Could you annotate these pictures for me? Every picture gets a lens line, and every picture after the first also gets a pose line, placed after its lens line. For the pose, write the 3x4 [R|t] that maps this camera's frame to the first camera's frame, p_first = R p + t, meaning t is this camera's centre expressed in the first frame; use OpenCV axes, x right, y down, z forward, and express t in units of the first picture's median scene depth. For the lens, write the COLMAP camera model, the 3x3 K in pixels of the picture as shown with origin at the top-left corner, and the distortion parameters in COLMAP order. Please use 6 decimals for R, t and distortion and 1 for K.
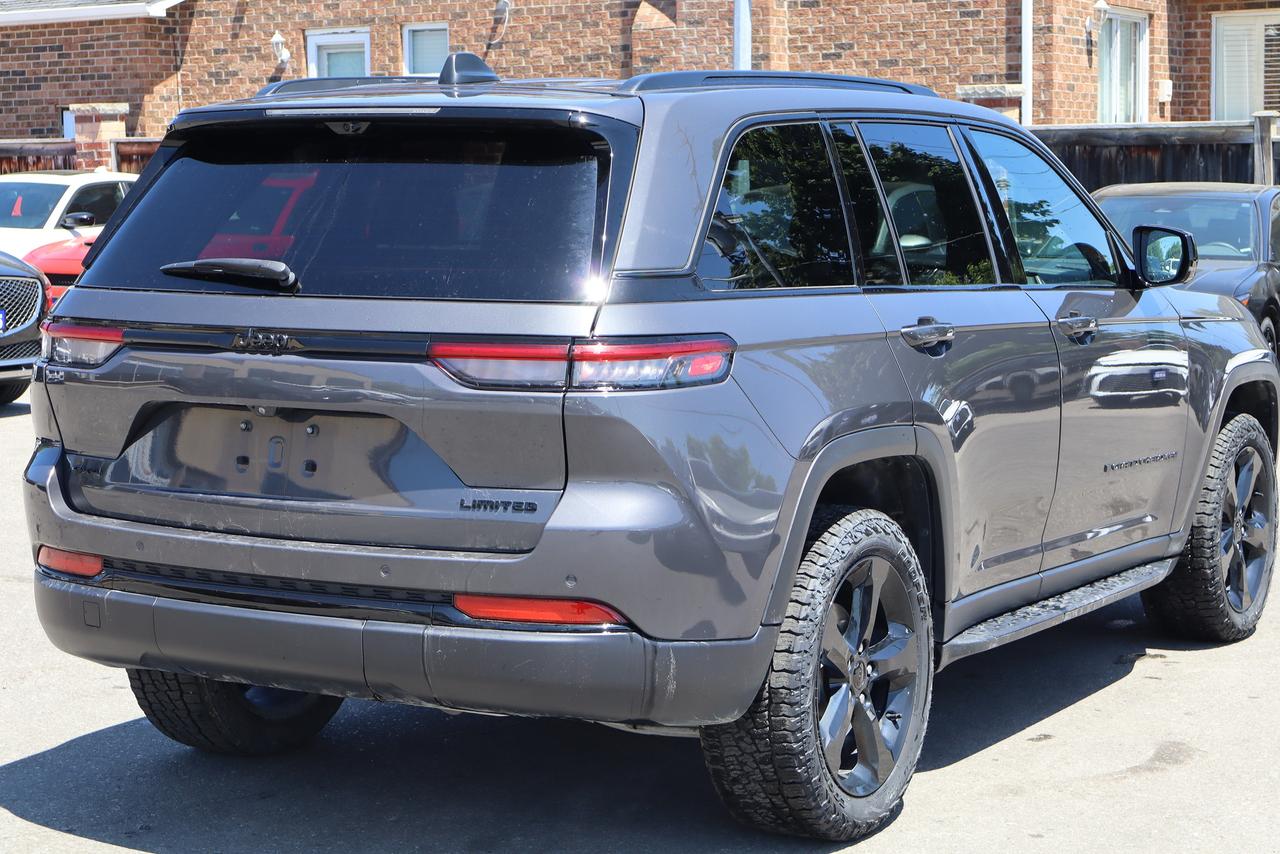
lens RADIAL K [[2590.9, 0, 640.0], [0, 2590.9, 427.0], [0, 0, 1]] dist [-0.013531, 0.046516]
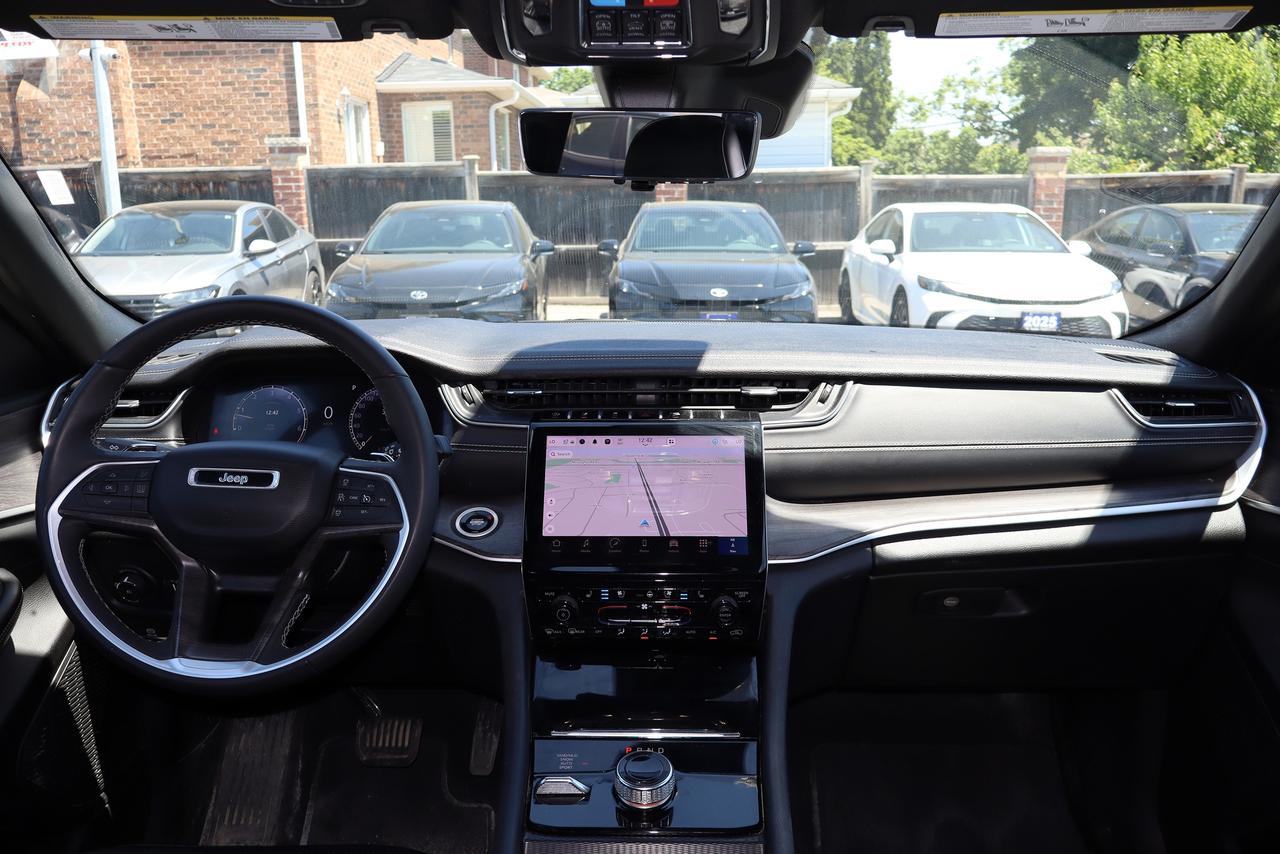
lens RADIAL K [[1063.4, 0, 640.0], [0, 1063.4, 427.0], [0, 0, 1]] dist [-0.019011, 0.014601]
pose [[0.875788, -0.107312, 0.470617, 0.005515], [0.055248, 0.990852, 0.123126, -0.029947], [-0.479524, -0.081832, 0.873705, 0.350885]]
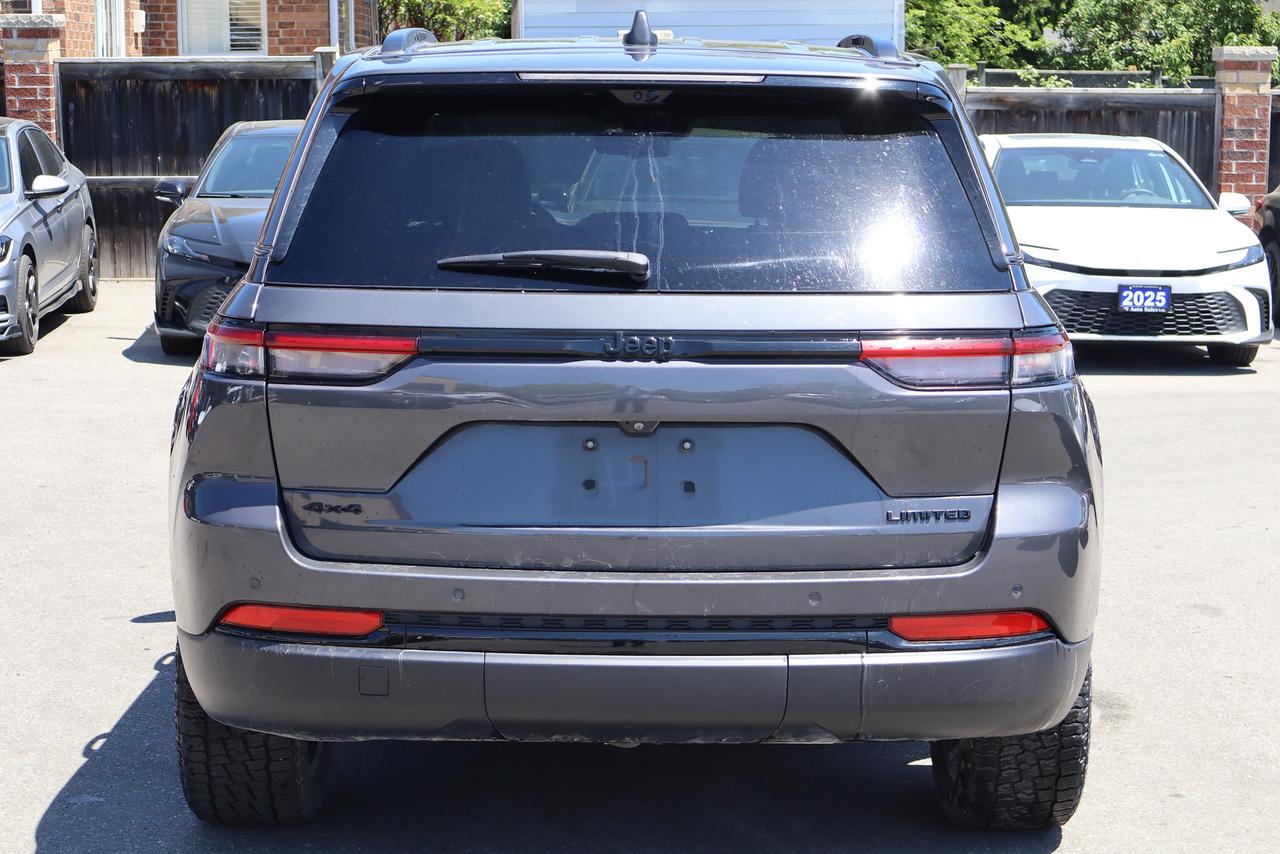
lens RADIAL K [[2590.9, 0, 640.0], [0, 2590.9, 427.0], [0, 0, 1]] dist [-0.013531, 0.046516]
pose [[0.863226, -0.058559, 0.501411, -0.159553], [0.043380, 0.998180, 0.041893, -0.011651], [-0.502951, -0.014412, 0.864195, 0.069358]]
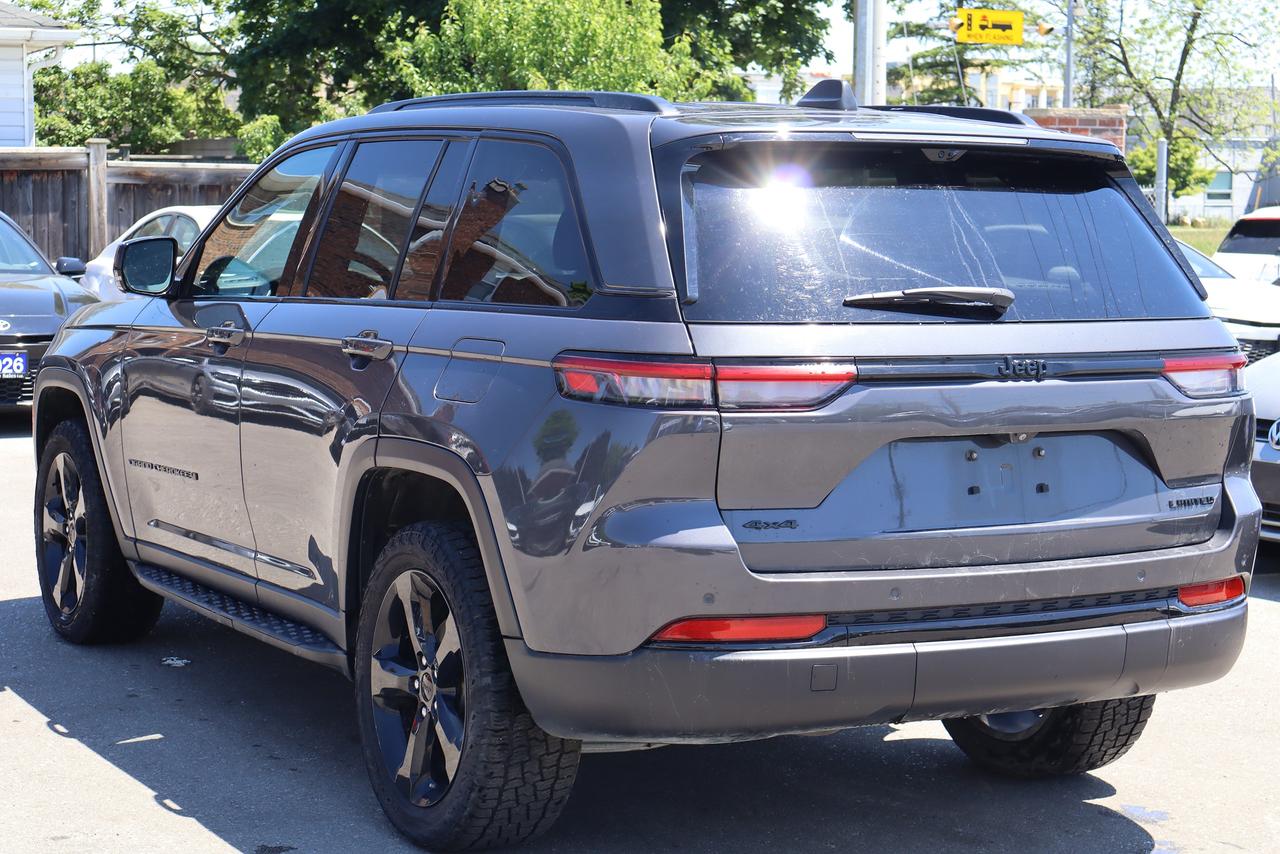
lens RADIAL K [[2478.7, 0, 640.0], [0, 2478.7, 427.0], [0, 0, 1]] dist [0.059451, -0.084527]
pose [[0.516325, -0.074312, 0.853162, -0.287542], [0.071267, 0.996501, 0.043668, -0.017304], [-0.853422, 0.038255, 0.519814, 0.172234]]
